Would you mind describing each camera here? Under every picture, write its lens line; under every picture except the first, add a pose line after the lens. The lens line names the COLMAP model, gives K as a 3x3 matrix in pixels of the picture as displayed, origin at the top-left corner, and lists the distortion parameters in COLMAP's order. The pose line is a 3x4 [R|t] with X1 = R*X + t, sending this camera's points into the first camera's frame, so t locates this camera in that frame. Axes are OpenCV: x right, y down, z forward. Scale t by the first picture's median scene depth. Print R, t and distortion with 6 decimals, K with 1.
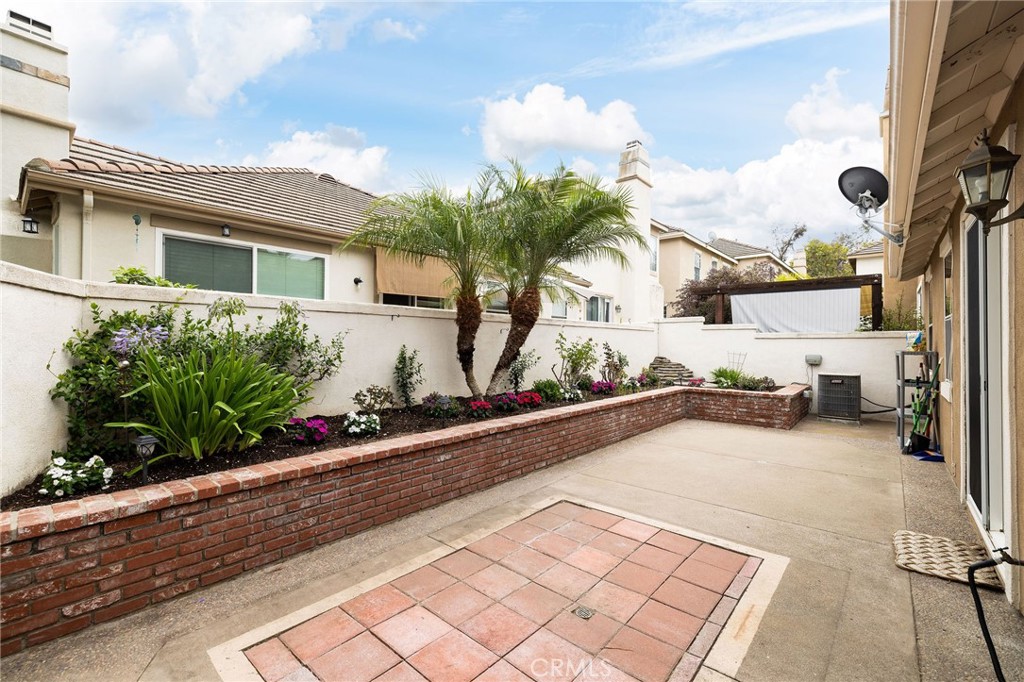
lens RADIAL K [[431.6, 0, 506.1], [0, 431.6, 338.9], [0, 0, 1]] dist [0.001914, 0.000374]
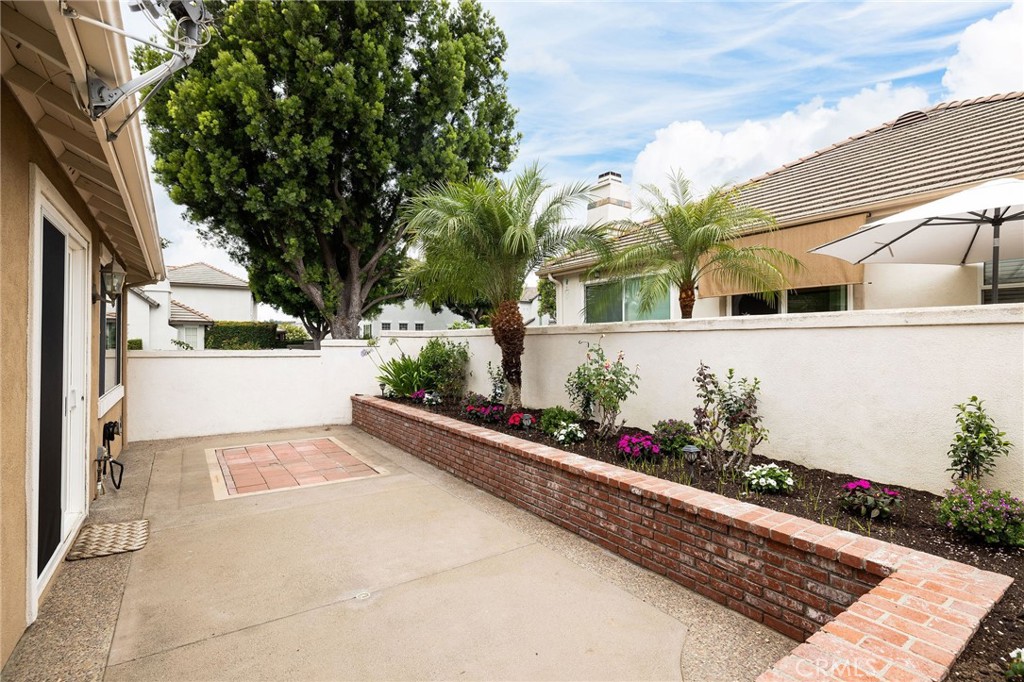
lens RADIAL K [[468.5, 0, 512.0], [0, 468.5, 341.0], [0, 0, 1]] dist [-0.000377, -0.000057]
pose [[-0.227516, -0.013163, -0.973685, 1.503795], [0.007625, 0.999854, -0.015298, -0.021484], [0.973744, -0.010905, -0.227382, 1.771250]]
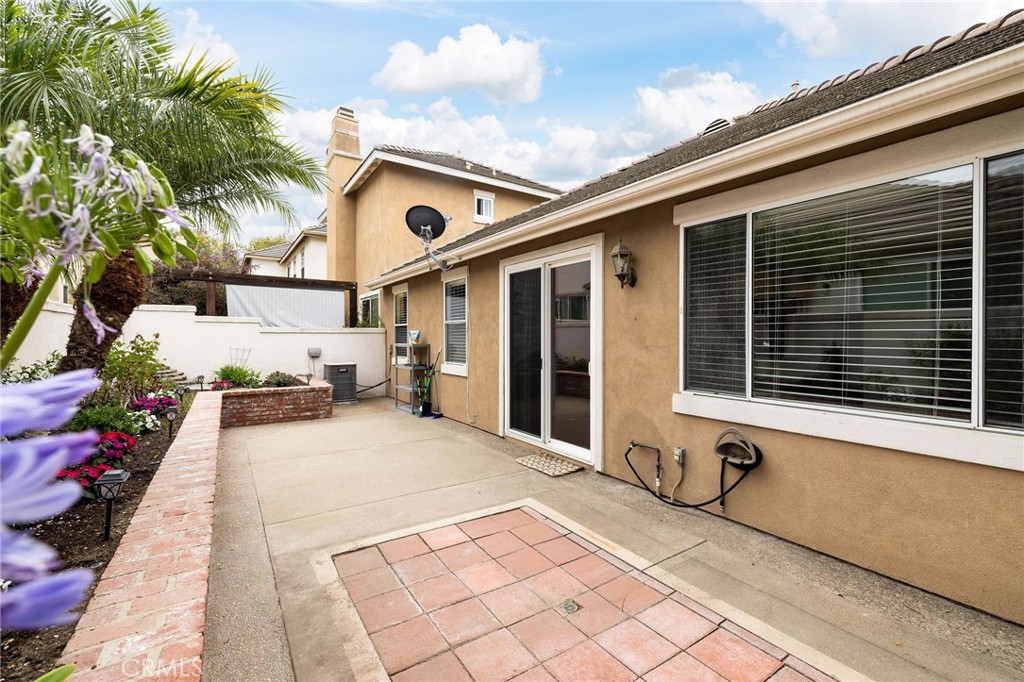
lens RADIAL K [[431.6, 0, 506.1], [0, 431.6, 338.9], [0, 0, 1]] dist [0.001914, 0.000374]
pose [[0.260061, -0.009516, 0.965545, -0.512173], [-0.011687, 0.999847, 0.013002, -0.015011], [-0.965521, -0.014666, 0.259910, 0.527065]]
